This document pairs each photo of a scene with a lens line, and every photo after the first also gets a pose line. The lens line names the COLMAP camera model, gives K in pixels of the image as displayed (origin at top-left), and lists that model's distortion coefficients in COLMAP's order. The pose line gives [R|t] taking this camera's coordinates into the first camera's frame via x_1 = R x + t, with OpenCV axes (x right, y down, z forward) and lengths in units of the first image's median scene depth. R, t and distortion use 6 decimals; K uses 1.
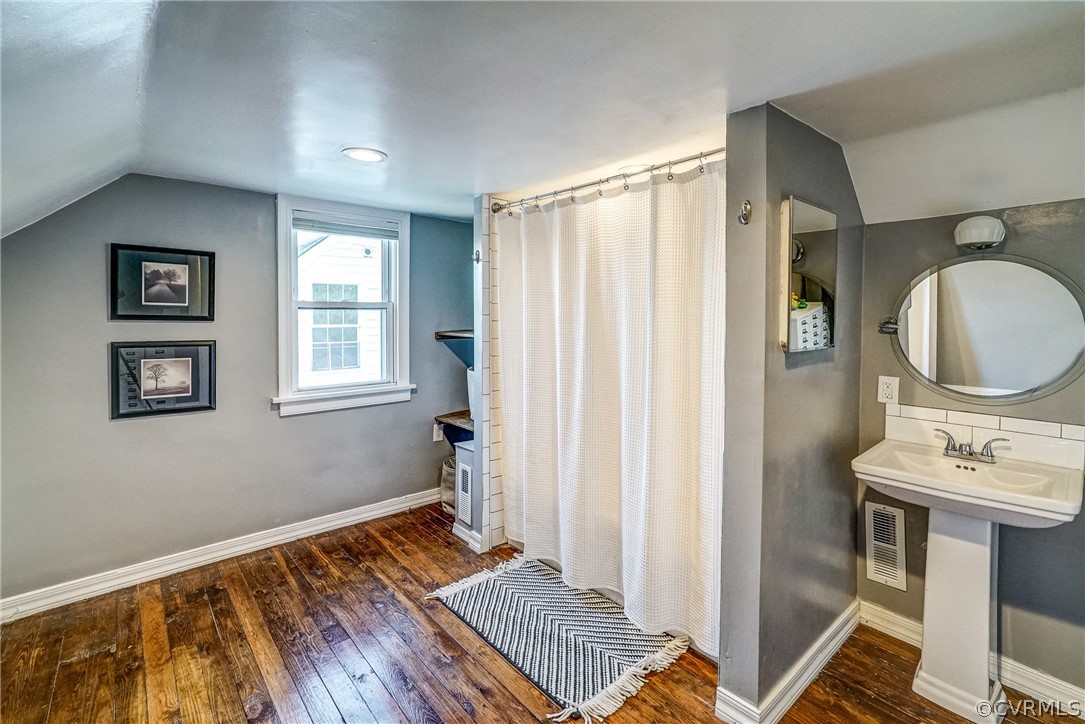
lens RADIAL K [[494.2, 0, 545.0], [0, 494.2, 328.6], [0, 0, 1]] dist [-0.036758, 0.022650]
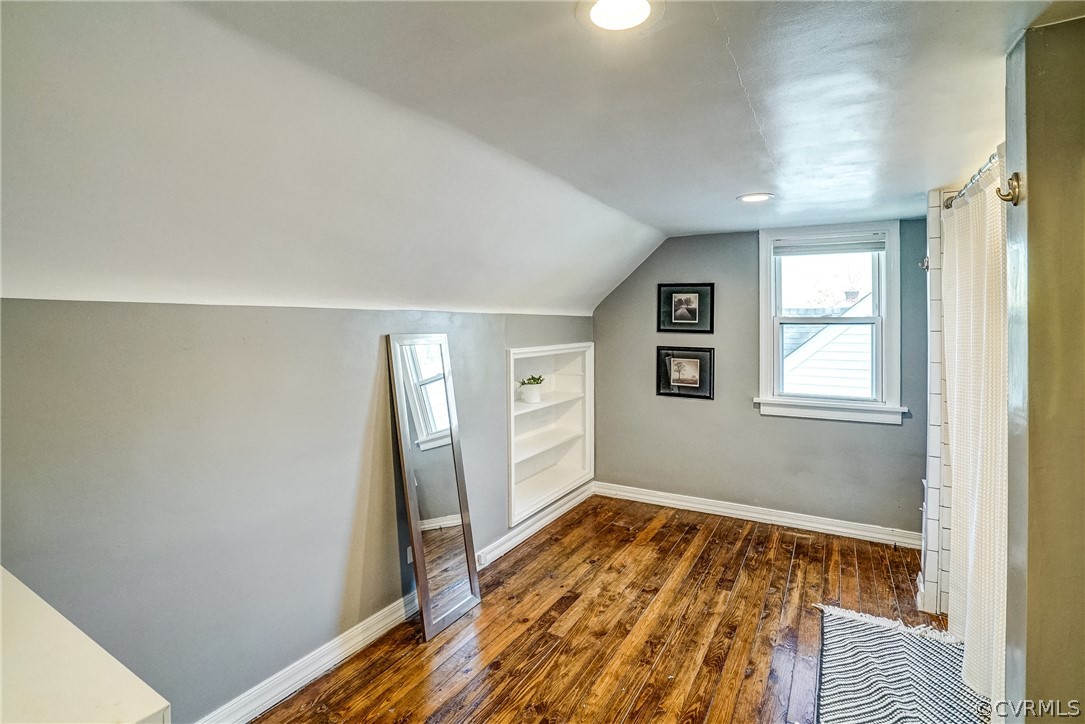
lens RADIAL K [[510.8, 0, 531.3], [0, 510.8, 325.2], [0, 0, 1]] dist [-0.001271, 0.000033]
pose [[0.333242, -0.002834, -0.942837, 0.522362], [-0.030442, 0.999442, -0.013764, -0.004581], [0.942350, 0.033289, 0.332970, 0.057051]]
